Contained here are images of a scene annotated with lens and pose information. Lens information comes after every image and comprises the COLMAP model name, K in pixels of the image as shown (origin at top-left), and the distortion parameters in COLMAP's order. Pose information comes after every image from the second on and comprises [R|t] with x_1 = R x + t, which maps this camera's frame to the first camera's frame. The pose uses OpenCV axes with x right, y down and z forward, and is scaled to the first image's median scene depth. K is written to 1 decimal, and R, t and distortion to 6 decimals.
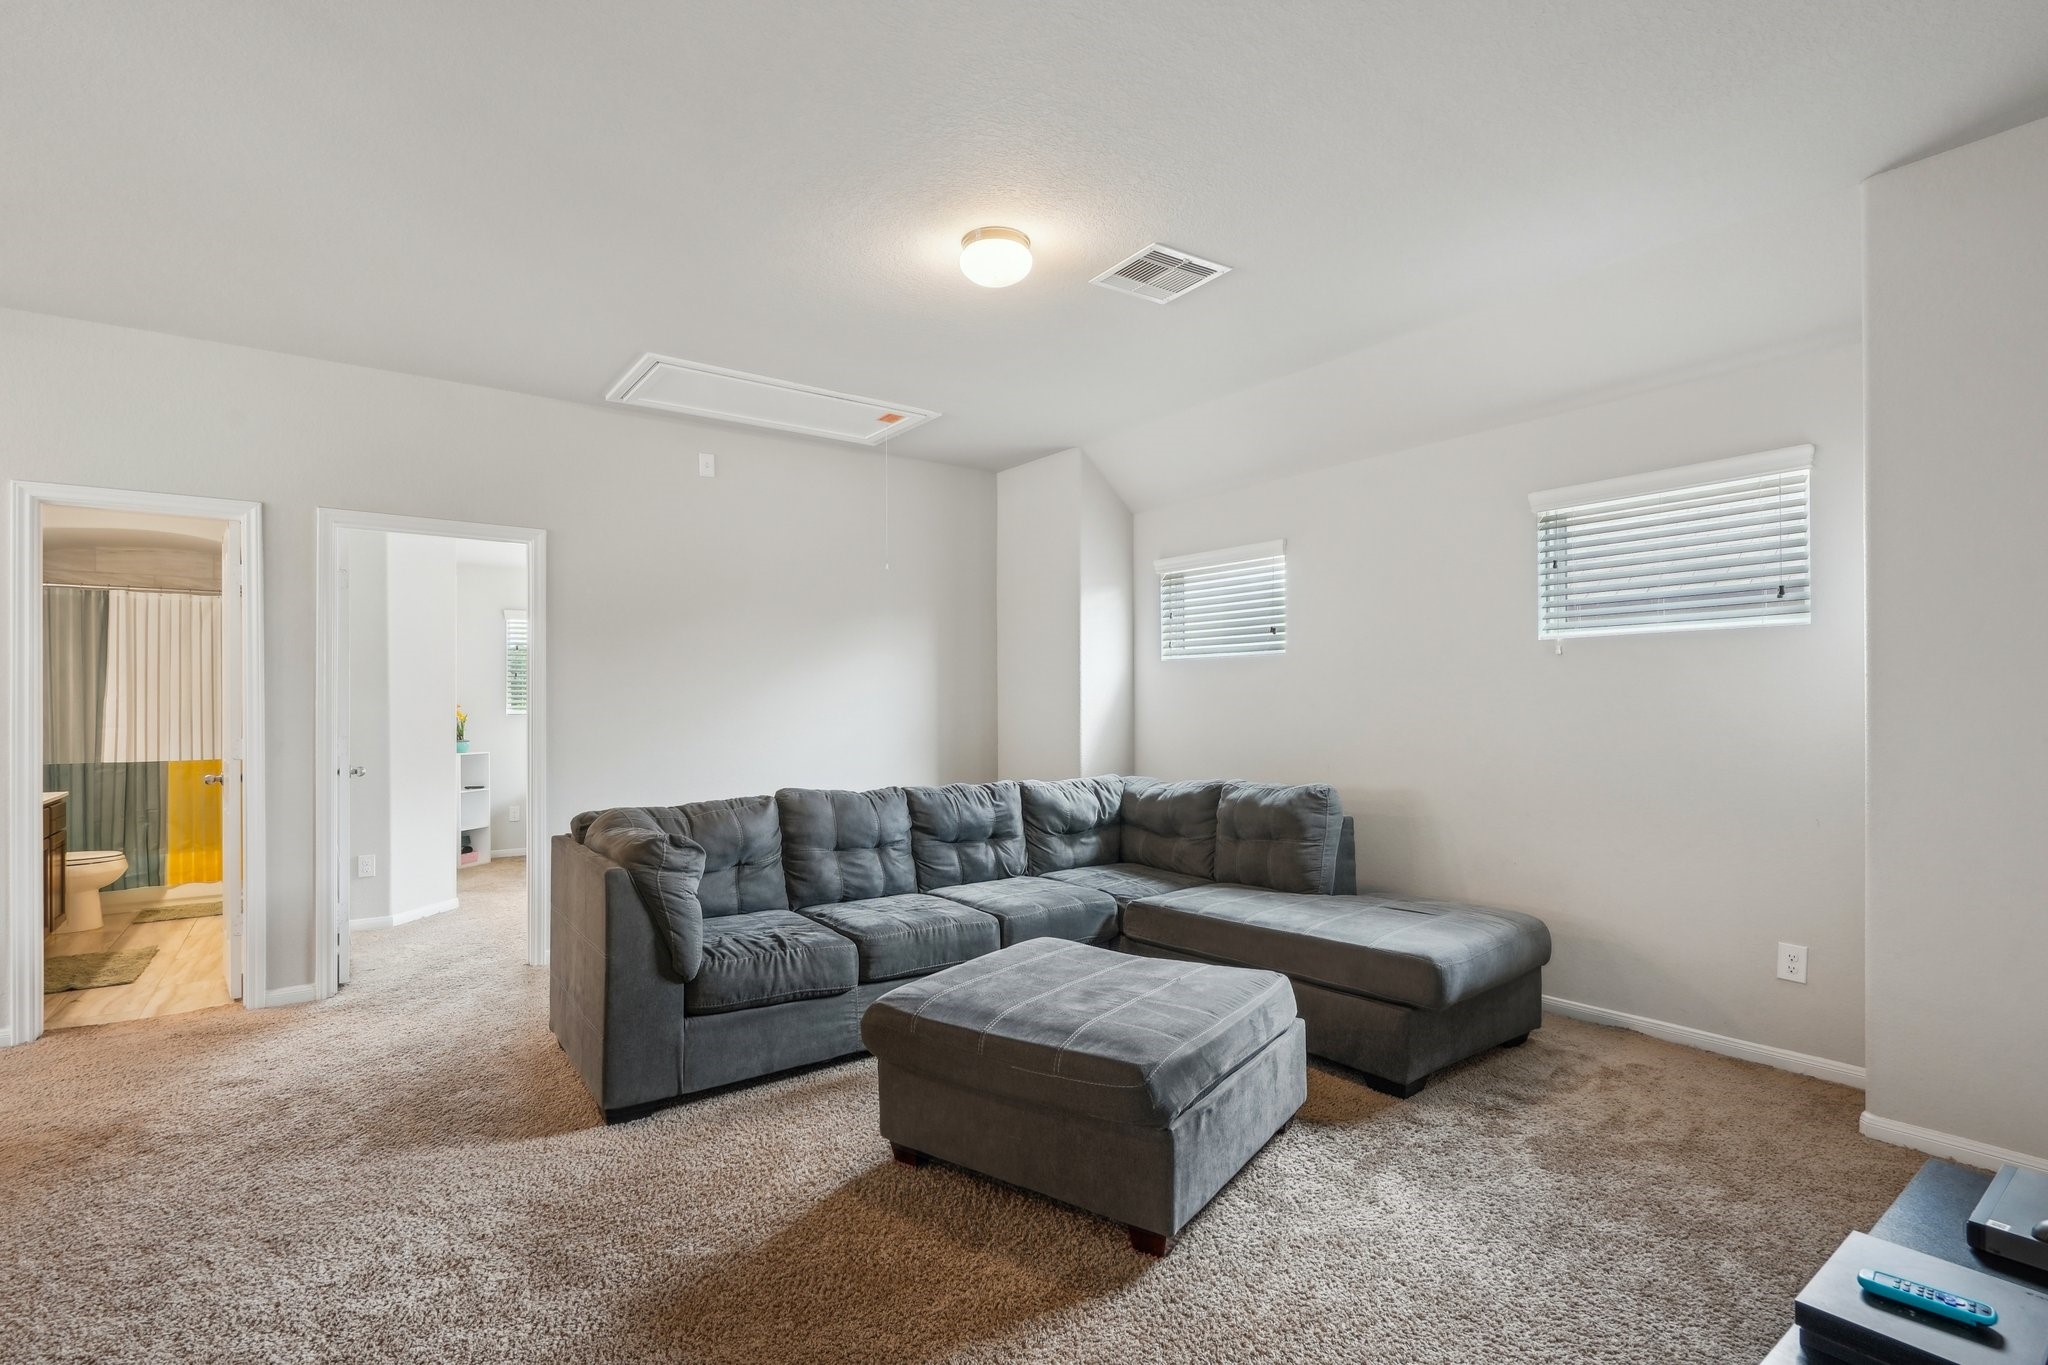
lens RADIAL K [[952.4, 0, 1021.6], [0, 952.4, 695.0], [0, 0, 1]] dist [-0.001765, -0.000110]
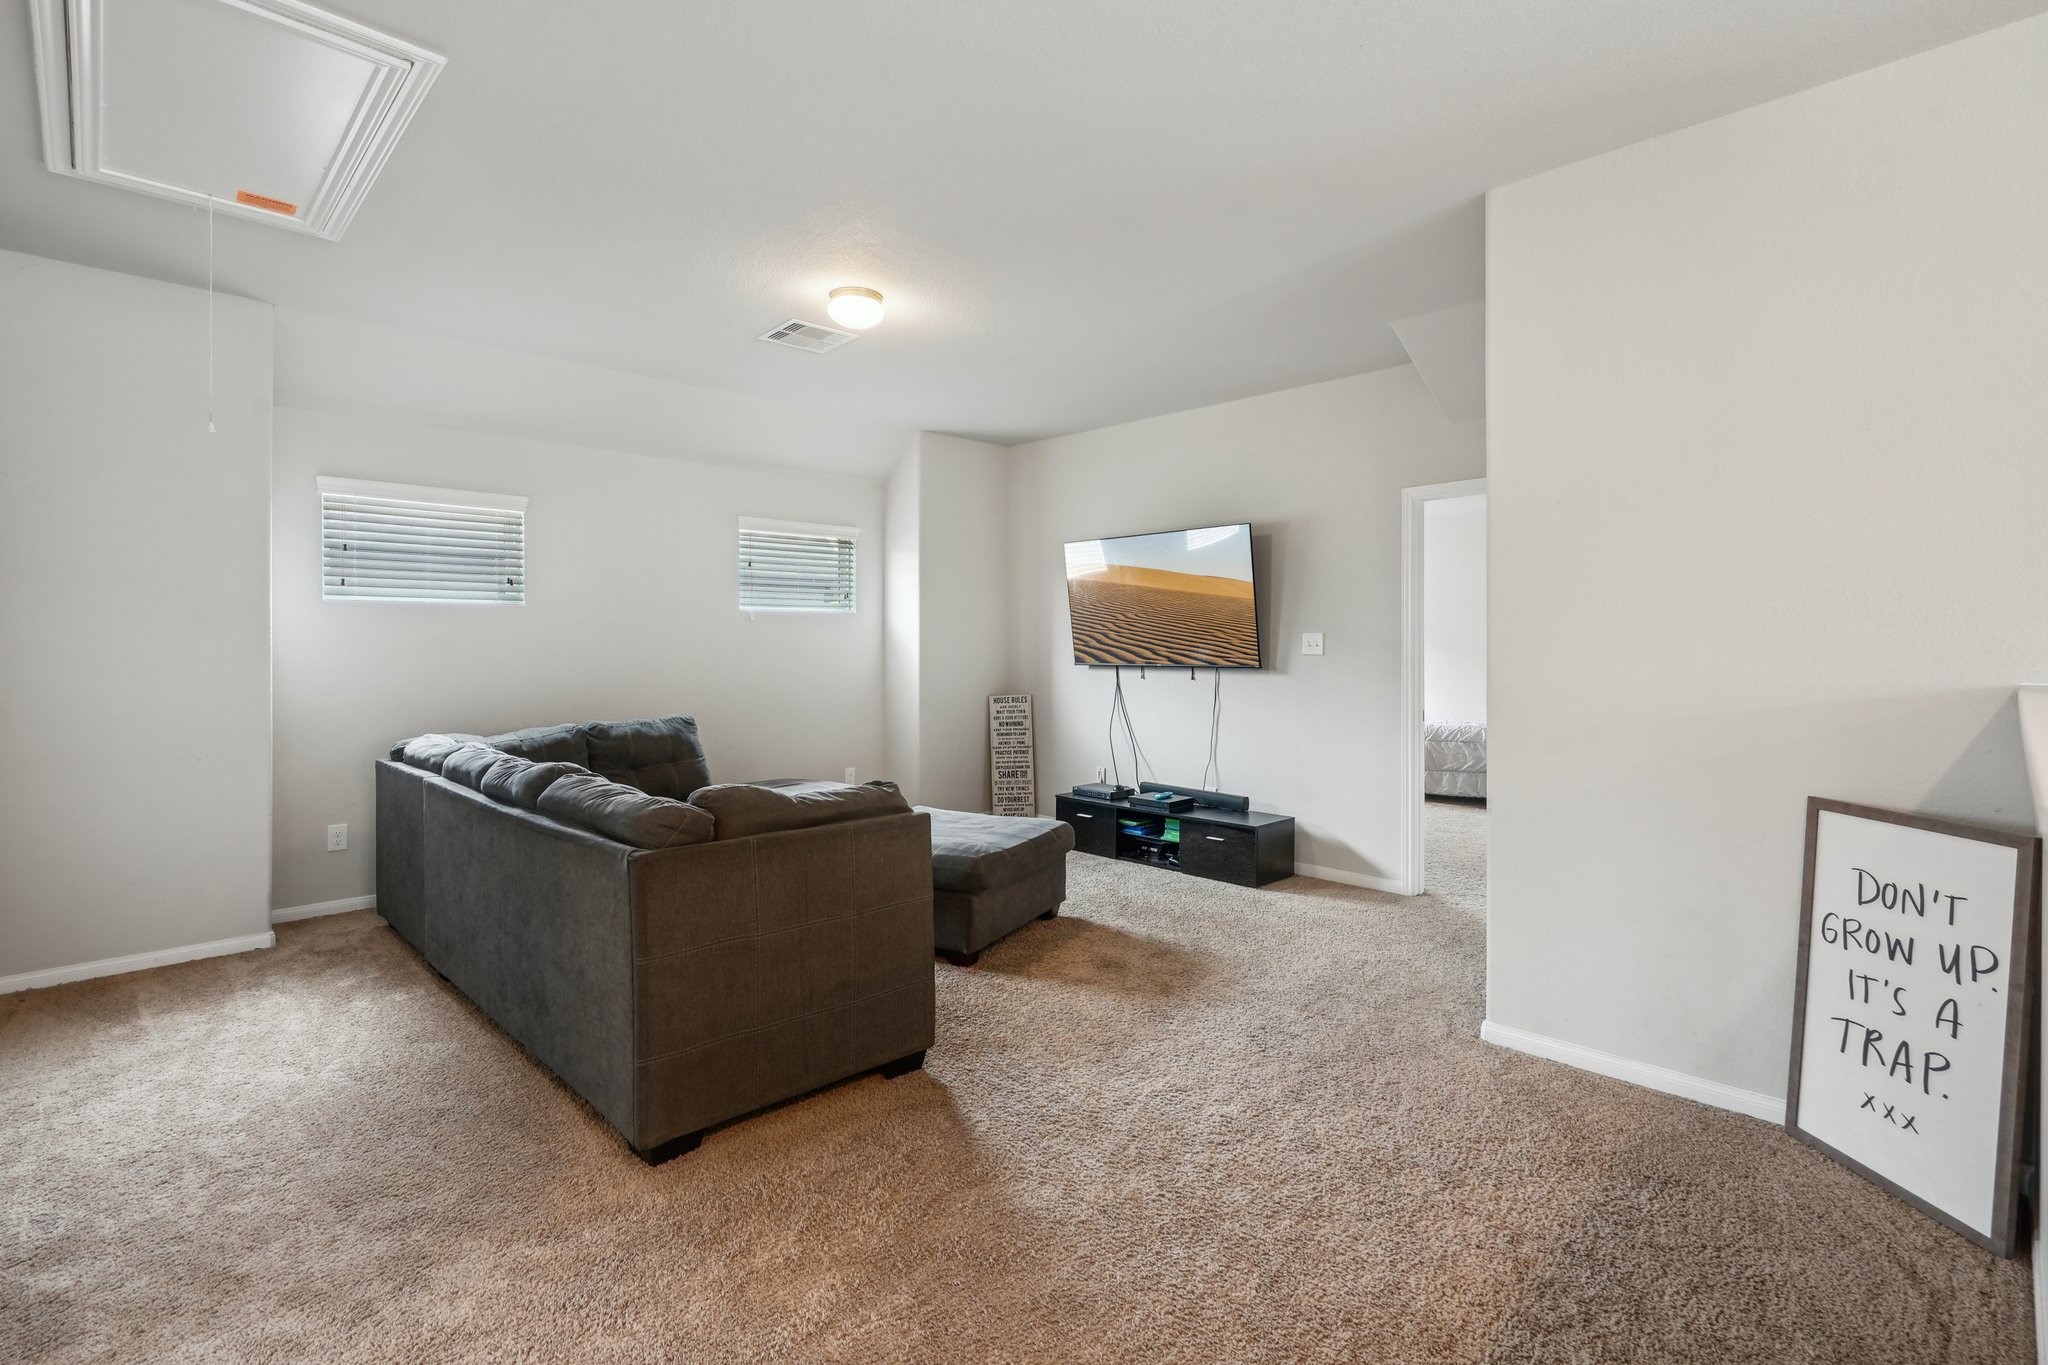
lens RADIAL K [[952.4, 0, 1018.5], [0, 952.4, 666.8], [0, 0, 1]] dist [-0.001765, -0.000110]
pose [[-0.118121, -0.017125, 0.992852, -0.841199], [-0.004708, 0.999850, 0.016686, 0.003875], [-0.992988, -0.002704, -0.118184, 0.588321]]
